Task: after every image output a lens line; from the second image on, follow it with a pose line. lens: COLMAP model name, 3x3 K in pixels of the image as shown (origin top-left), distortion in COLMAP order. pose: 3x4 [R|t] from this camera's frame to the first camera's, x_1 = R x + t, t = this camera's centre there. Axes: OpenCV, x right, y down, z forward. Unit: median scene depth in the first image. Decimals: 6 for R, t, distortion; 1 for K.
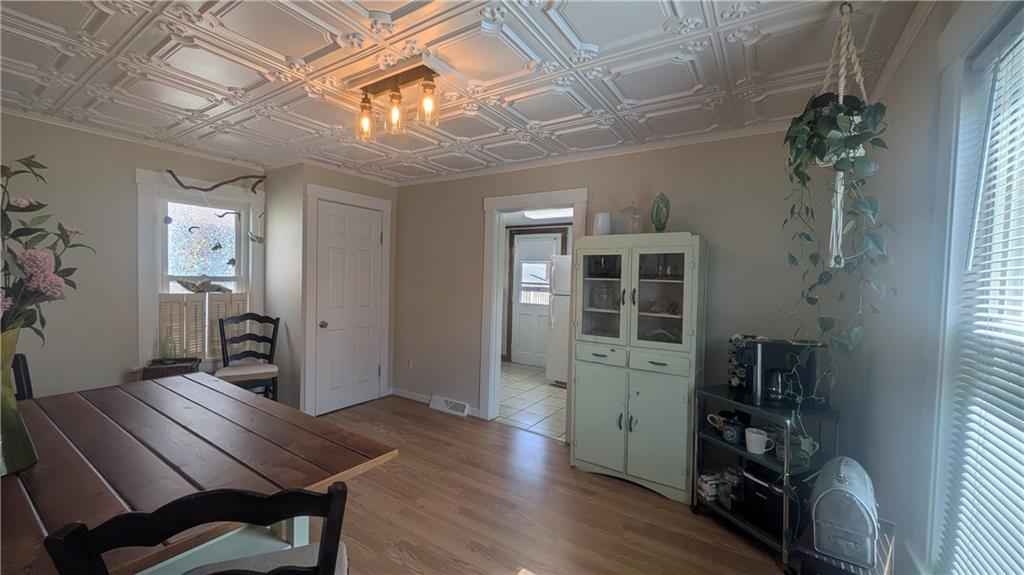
lens RADIAL K [[398.6, 0, 509.7], [0, 398.6, 291.0], [0, 0, 1]] dist [0.000380, -0.000022]
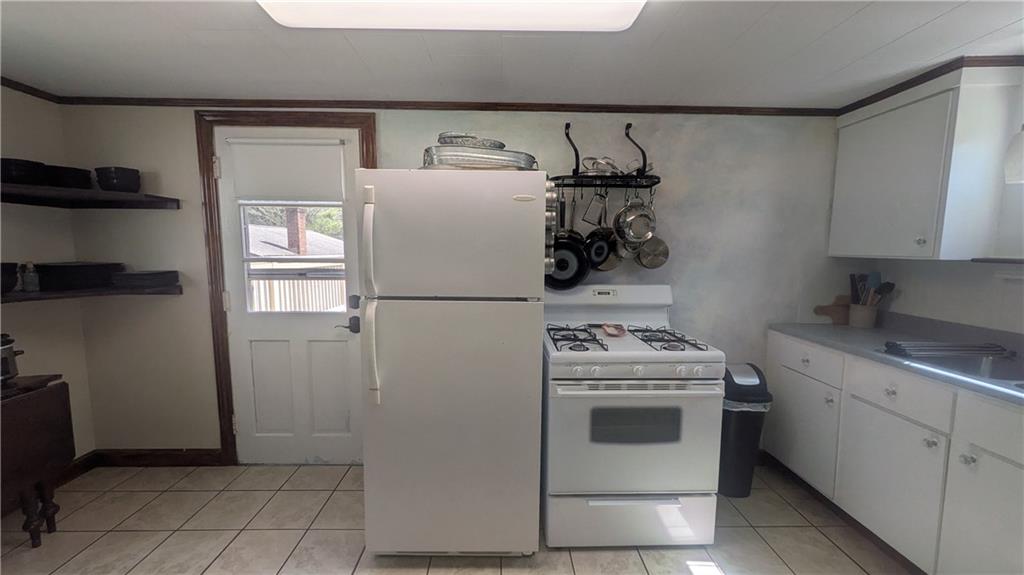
lens RADIAL K [[398.6, 0, 509.7], [0, 398.6, 291.0], [0, 0, 1]] dist [0.000380, -0.000022]
pose [[0.821191, -0.083594, 0.564497, 0.034830], [0.036400, 0.994871, 0.094374, -0.036248], [-0.569491, -0.056951, 0.820022, 1.184537]]
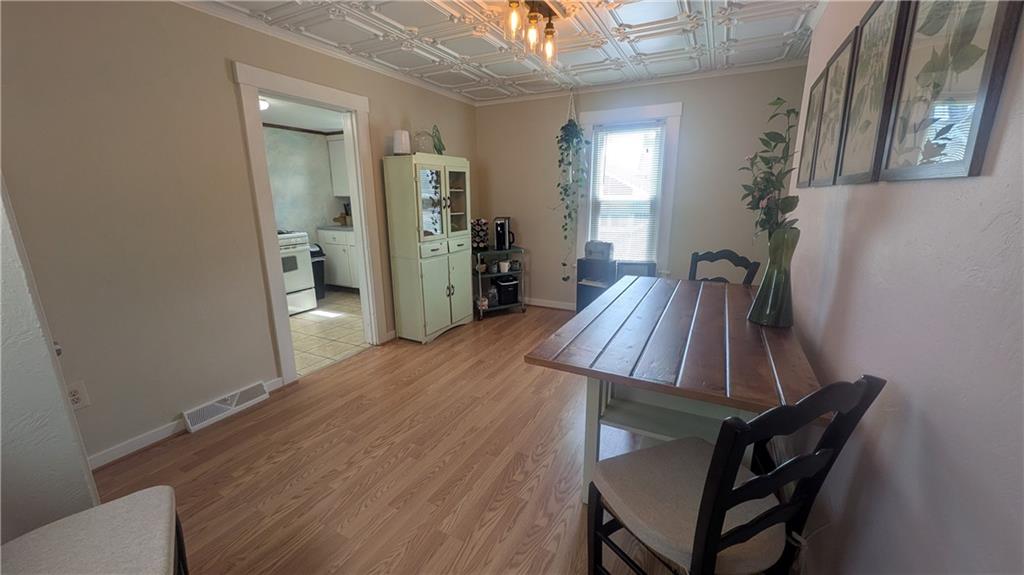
lens RADIAL K [[398.6, 0, 509.7], [0, 398.6, 291.0], [0, 0, 1]] dist [0.000380, -0.000022]
pose [[-0.100972, -0.262116, 0.959740, -1.039371], [0.040961, 0.962756, 0.267249, -0.046198], [-0.994046, 0.066297, -0.086475, 0.833614]]
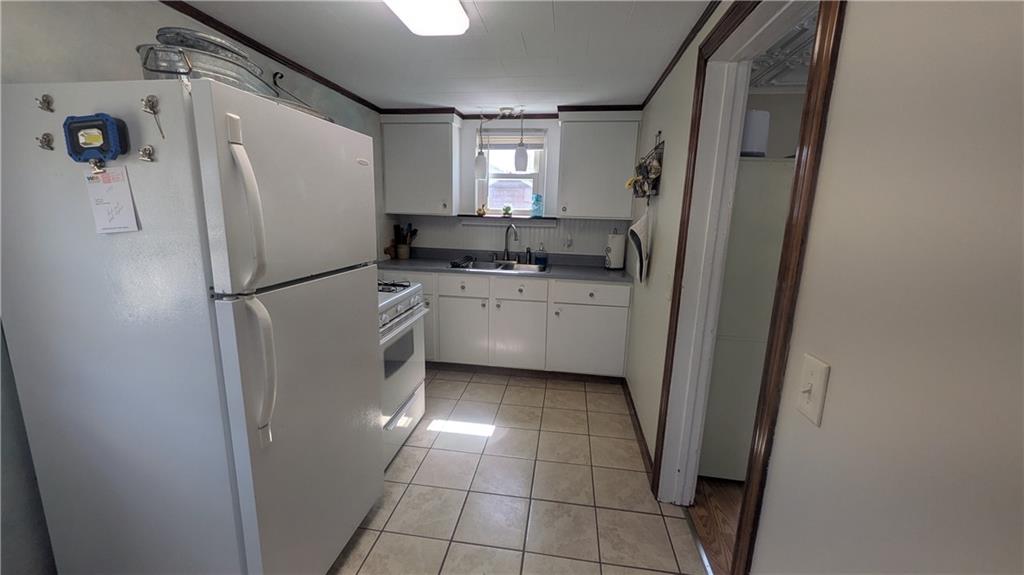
lens RADIAL K [[398.6, 0, 509.7], [0, 398.6, 291.0], [0, 0, 1]] dist [0.000380, -0.000022]
pose [[-0.422830, -0.222144, 0.878559, -0.218039], [-0.008013, 0.970368, 0.241501, -0.071374], [-0.906173, 0.095074, -0.412081, 1.666391]]
